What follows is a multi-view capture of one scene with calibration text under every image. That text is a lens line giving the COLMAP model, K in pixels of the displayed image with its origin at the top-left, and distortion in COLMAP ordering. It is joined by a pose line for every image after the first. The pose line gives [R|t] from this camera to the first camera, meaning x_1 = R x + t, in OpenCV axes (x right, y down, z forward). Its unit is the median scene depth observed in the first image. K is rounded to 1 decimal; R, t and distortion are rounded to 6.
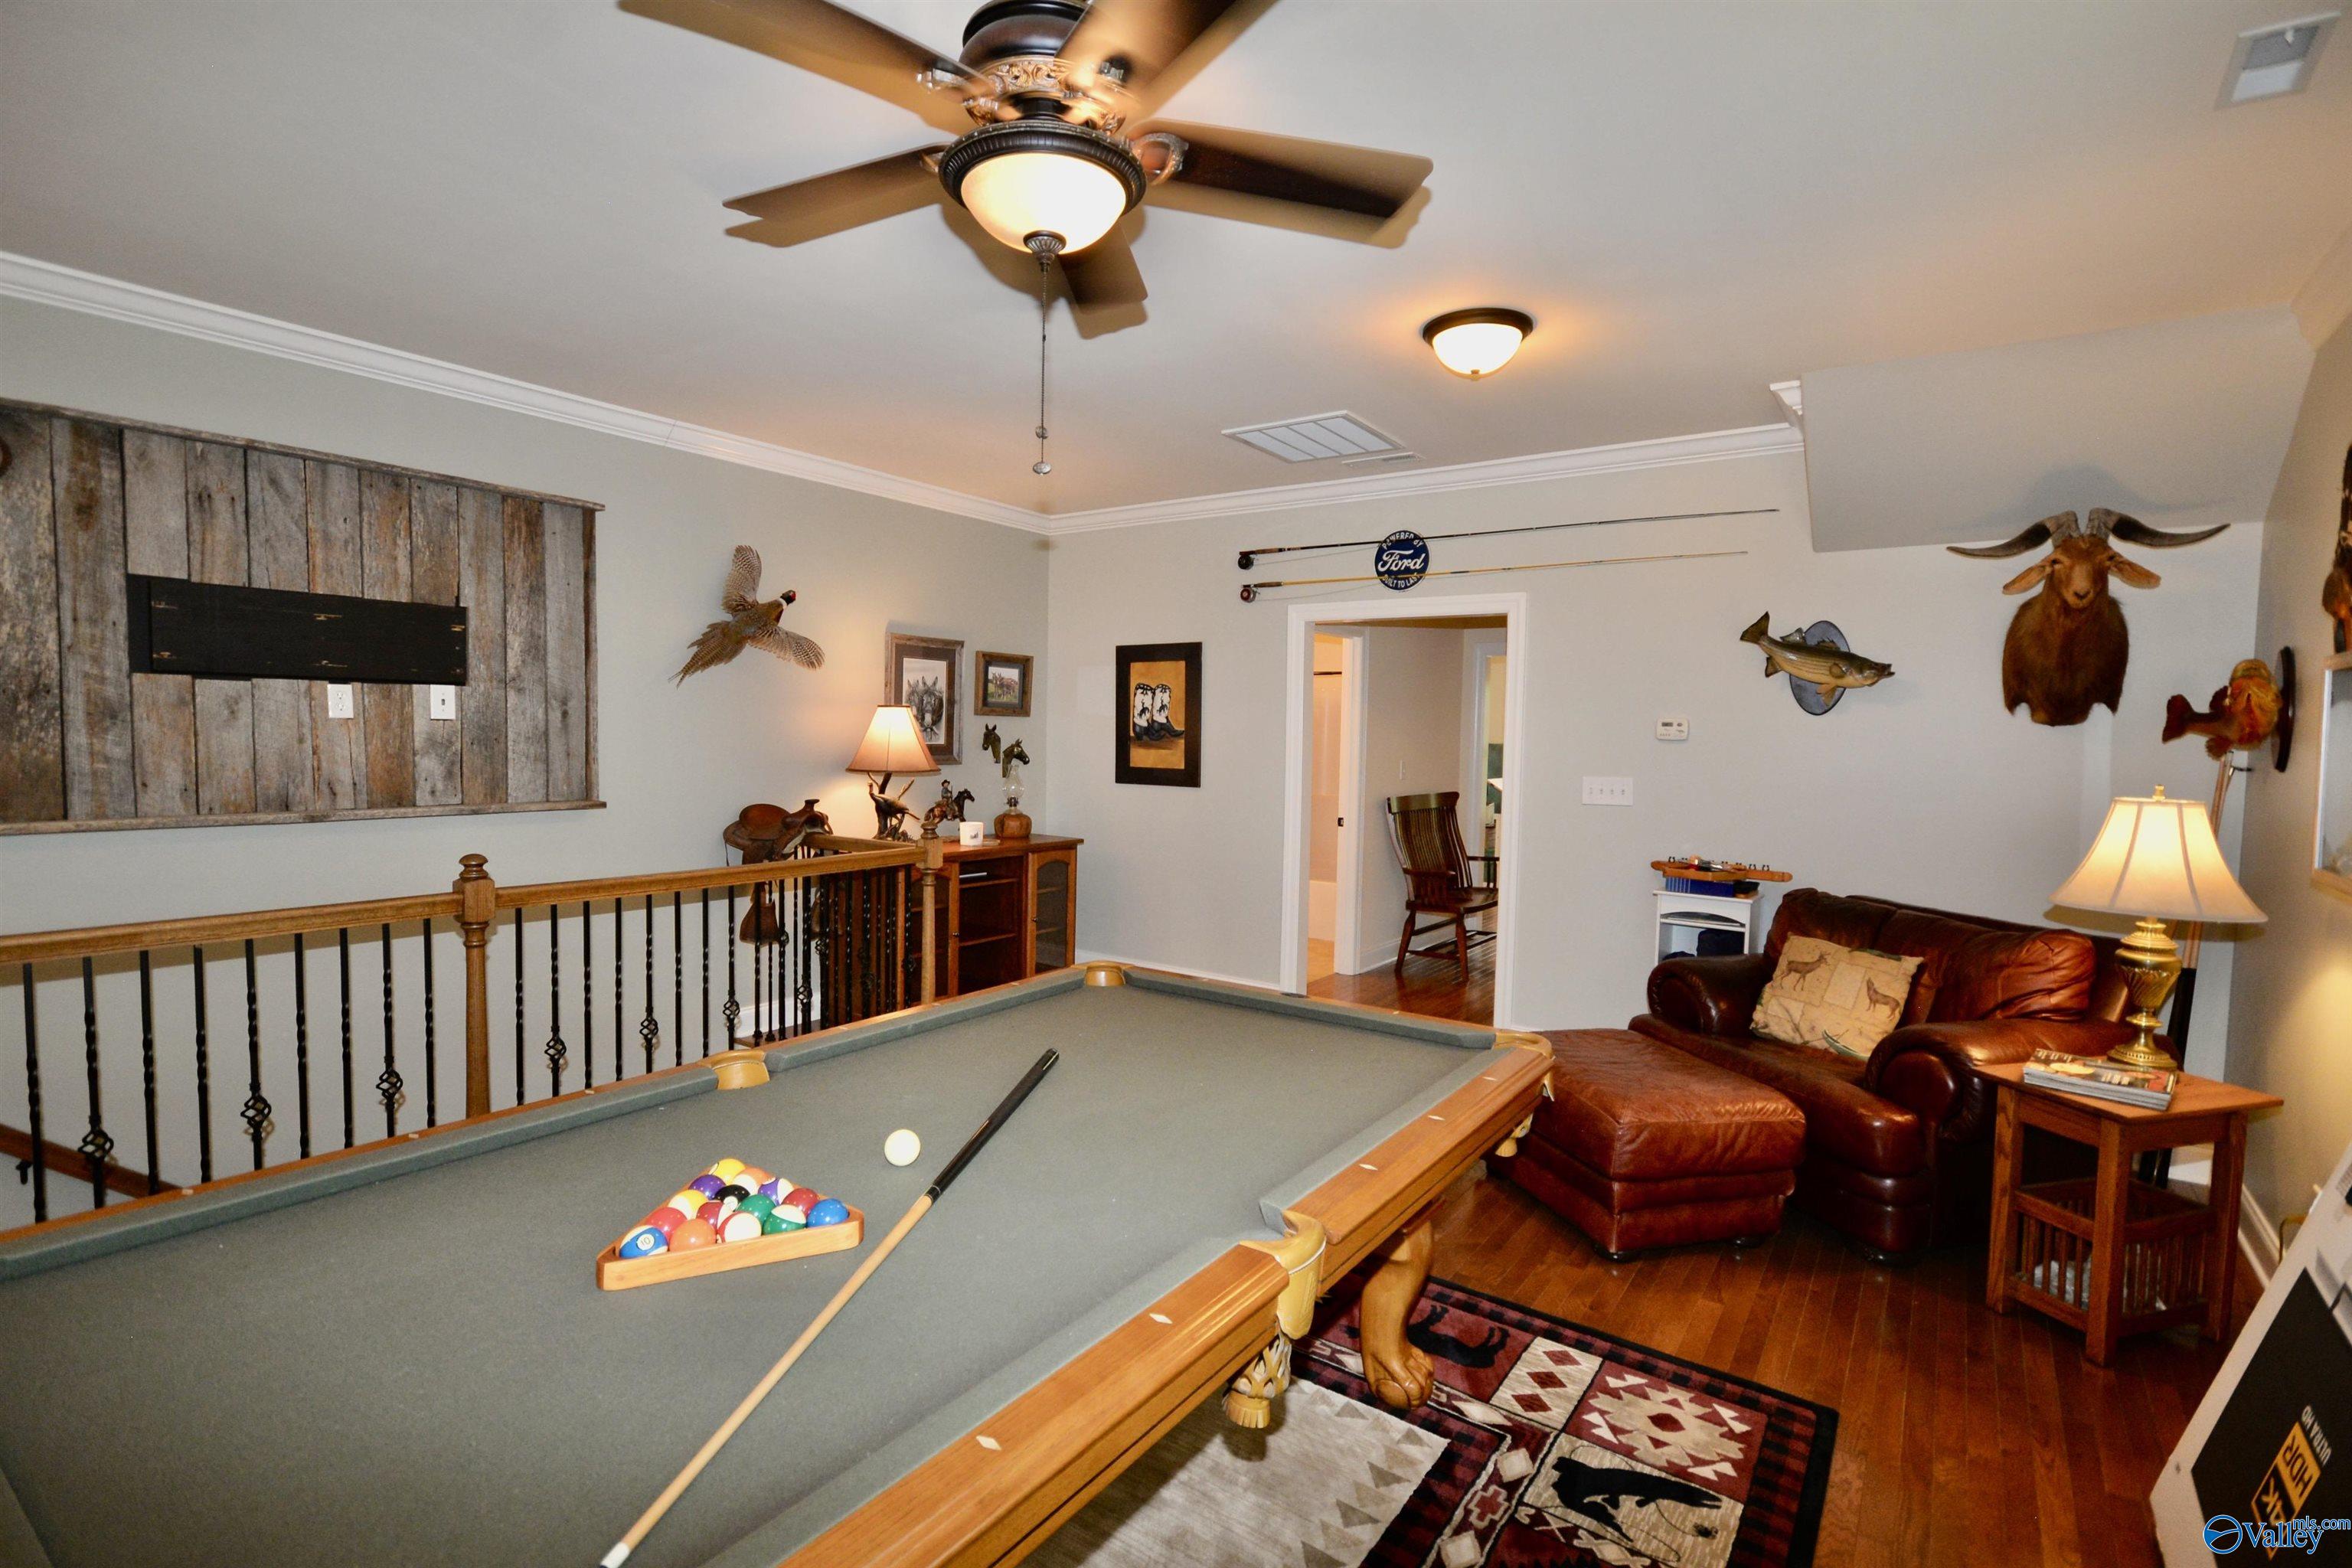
lens RADIAL K [[1117.6, 0, 1174.4], [0, 1117.6, 784.7], [0, 0, 1]] dist [-0.002133, -0.000191]
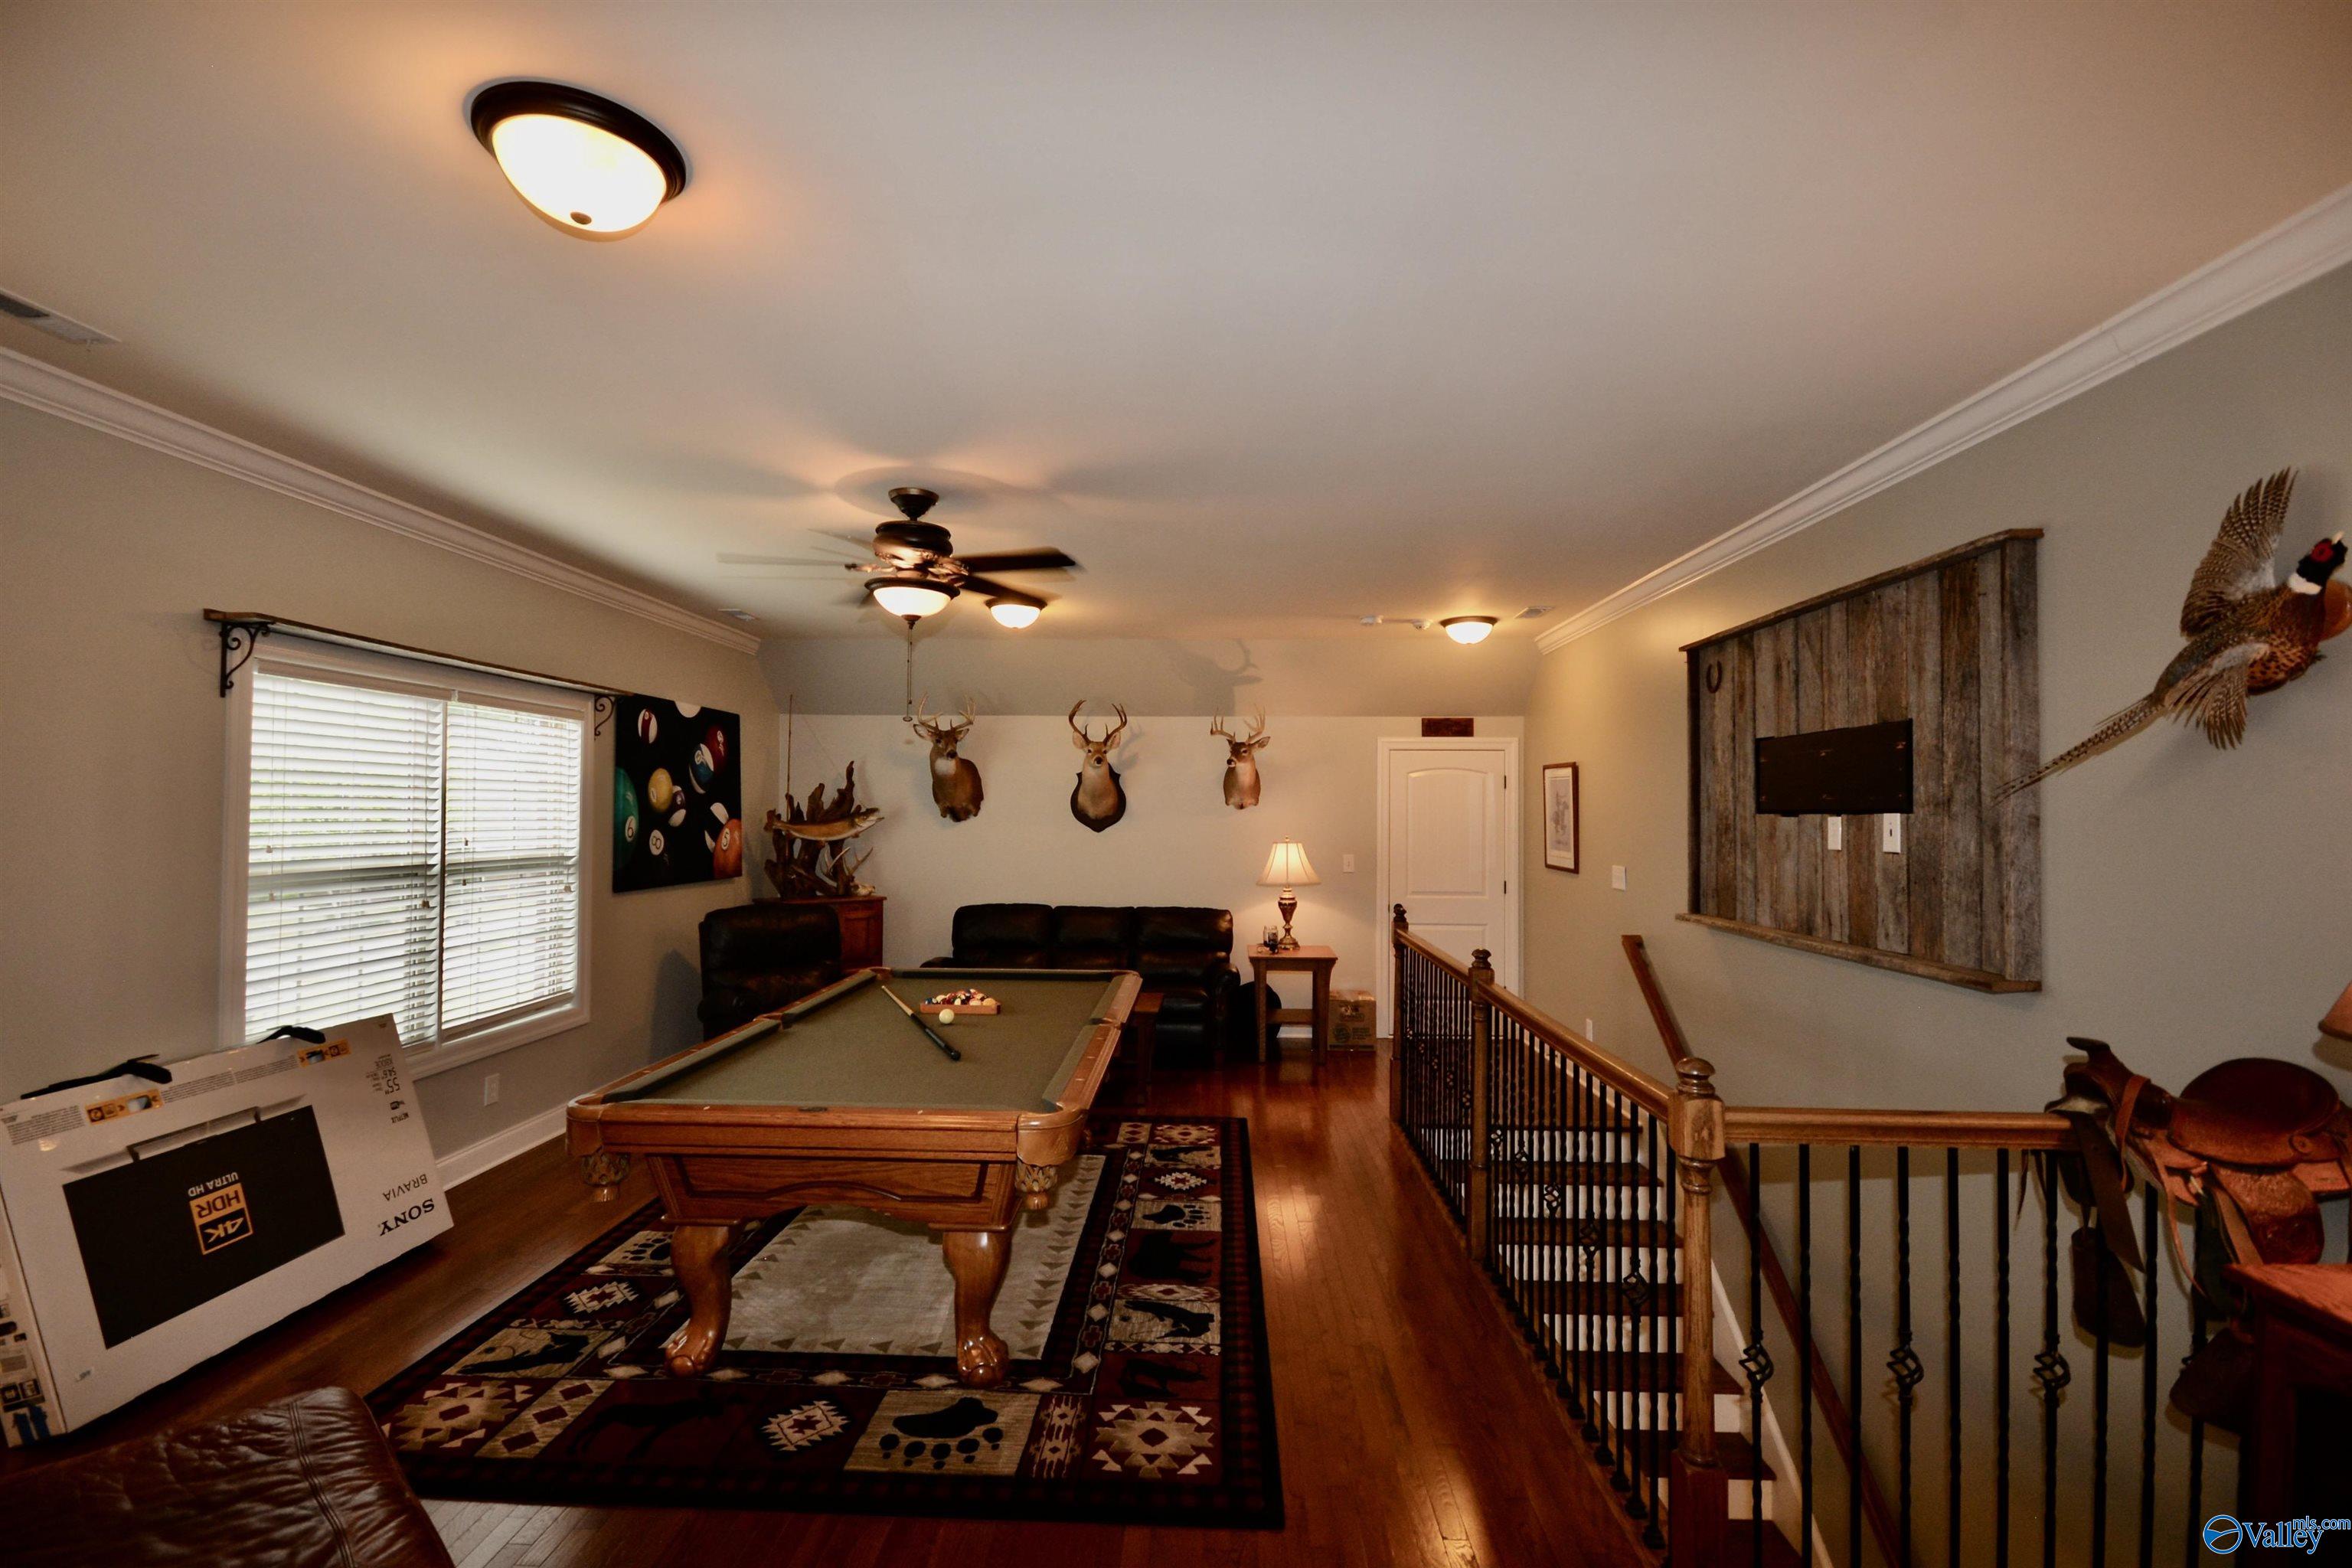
lens RADIAL K [[1033.0, 0, 1166.7], [0, 1033.0, 802.4], [0, 0, 1]] dist [-0.008538, -0.003167]
pose [[-0.842379, -0.032314, -0.537916, 0.248012], [-0.051453, 0.998463, 0.020596, -0.086647], [0.536424, 0.045027, -0.842747, 1.398608]]
